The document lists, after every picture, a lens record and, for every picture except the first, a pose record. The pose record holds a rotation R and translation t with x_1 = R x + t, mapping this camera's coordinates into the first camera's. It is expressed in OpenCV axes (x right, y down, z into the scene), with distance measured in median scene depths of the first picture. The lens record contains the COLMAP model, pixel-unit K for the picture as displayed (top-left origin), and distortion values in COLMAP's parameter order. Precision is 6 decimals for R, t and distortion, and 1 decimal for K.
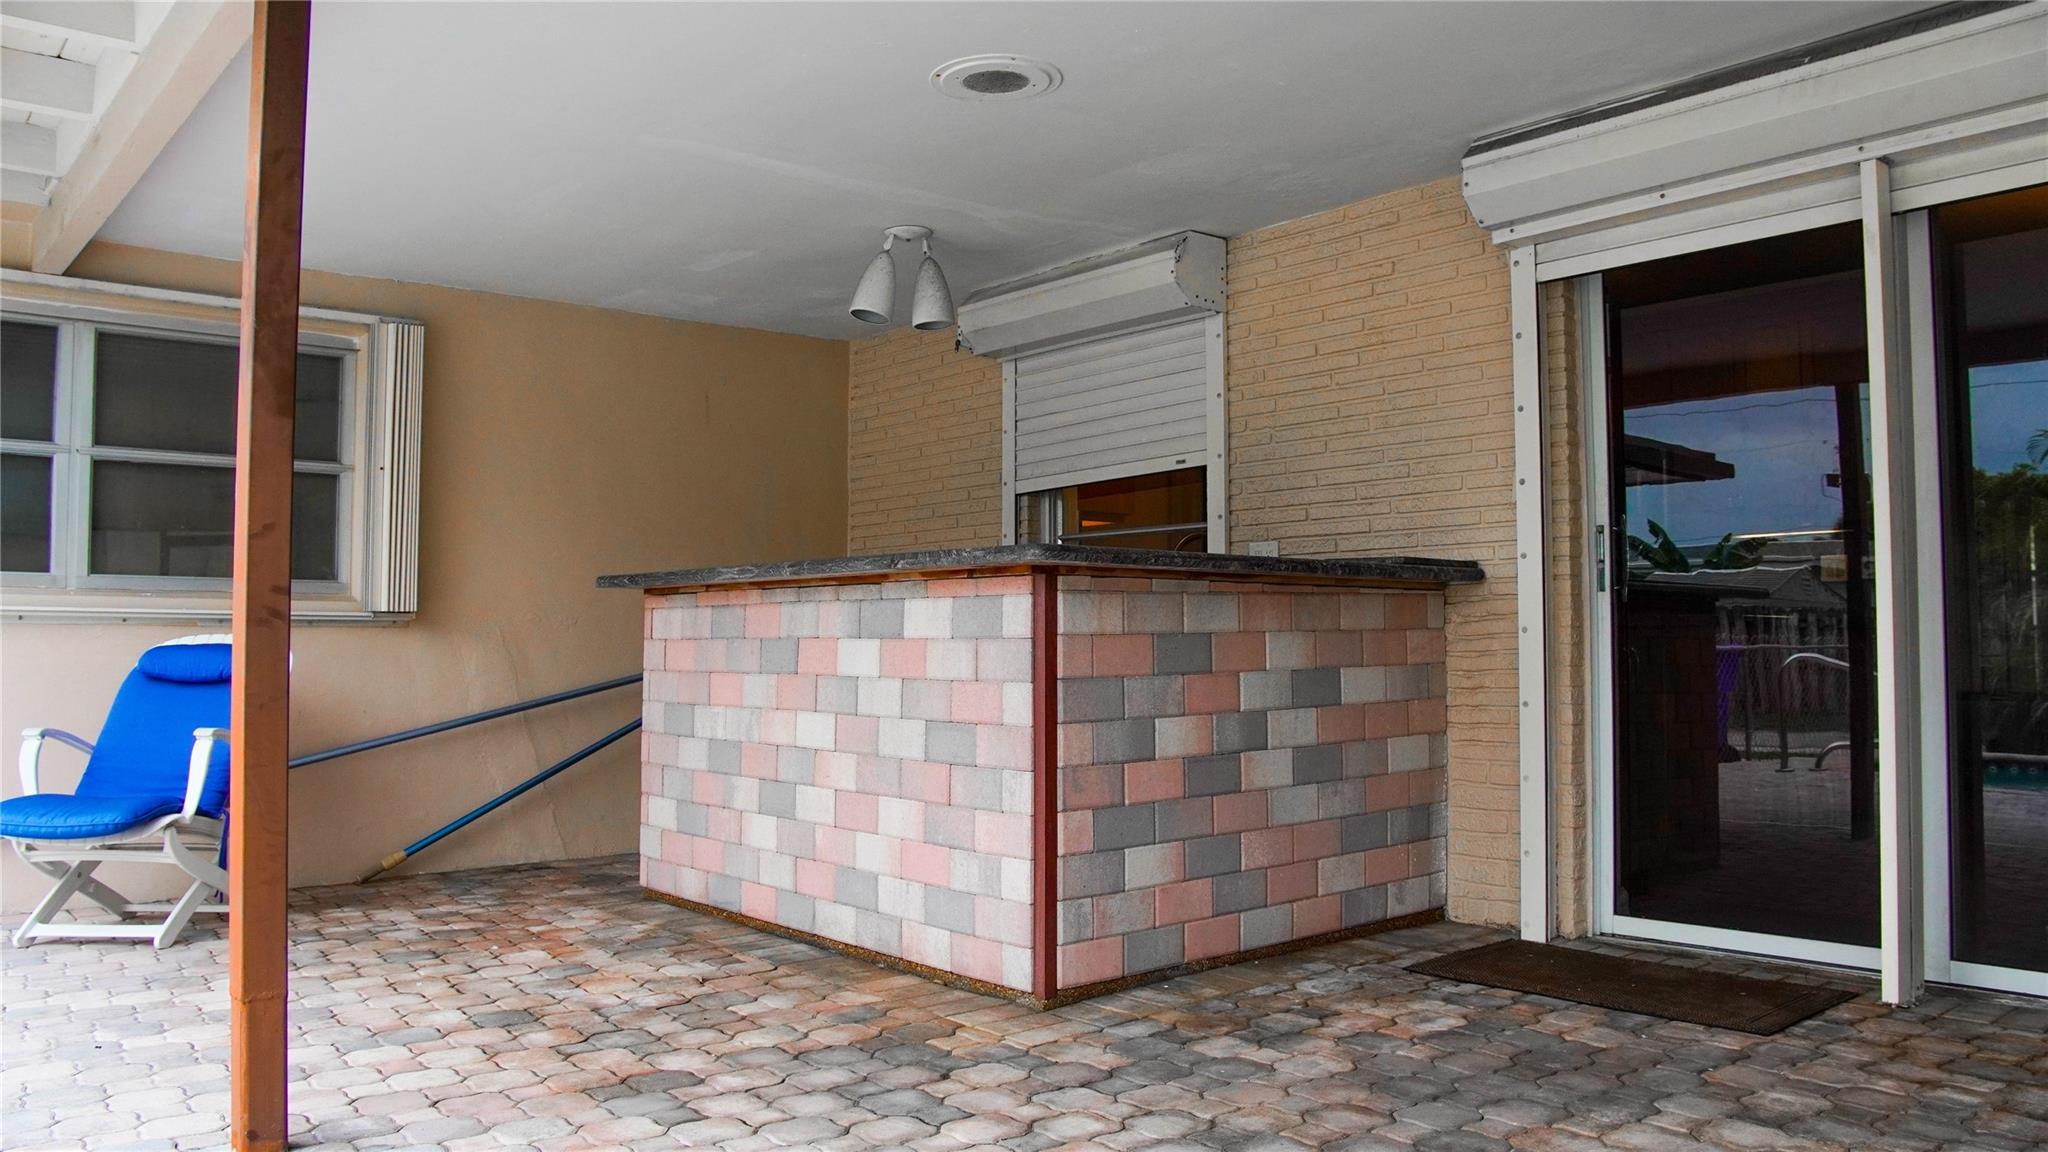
lens RADIAL K [[1569.6, 0, 1007.2], [0, 1569.6, 582.1], [0, 0, 1]] dist [-0.138317, 0.106496]
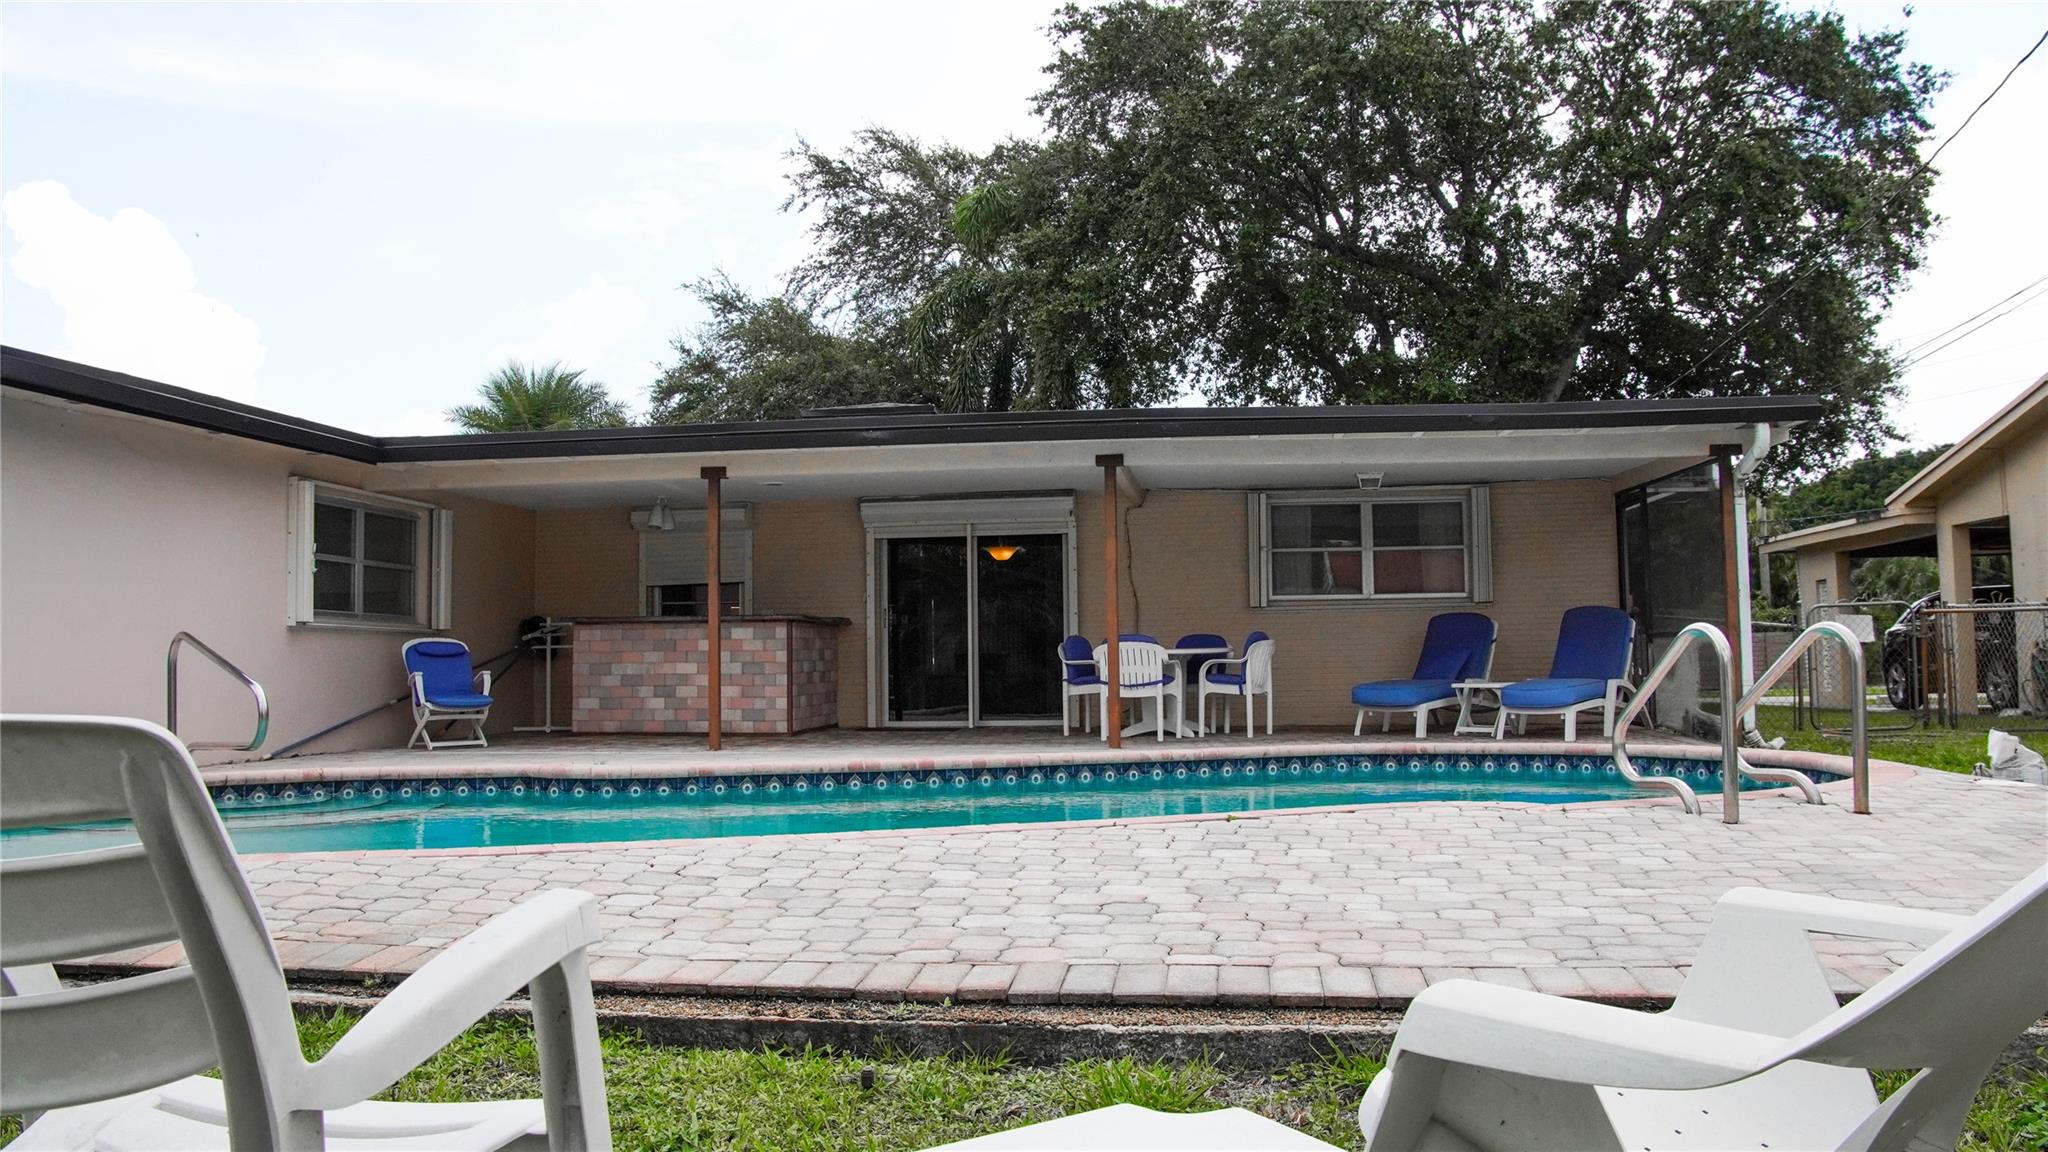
lens RADIAL K [[1569.6, 0, 1007.2], [0, 1569.6, 582.1], [0, 0, 1]] dist [-0.138317, 0.106496]
pose [[0.750557, 0.031767, 0.660042, -1.698944], [-0.017680, 0.999452, -0.027998, -0.003668], [-0.660569, 0.009344, 0.750707, -1.784807]]
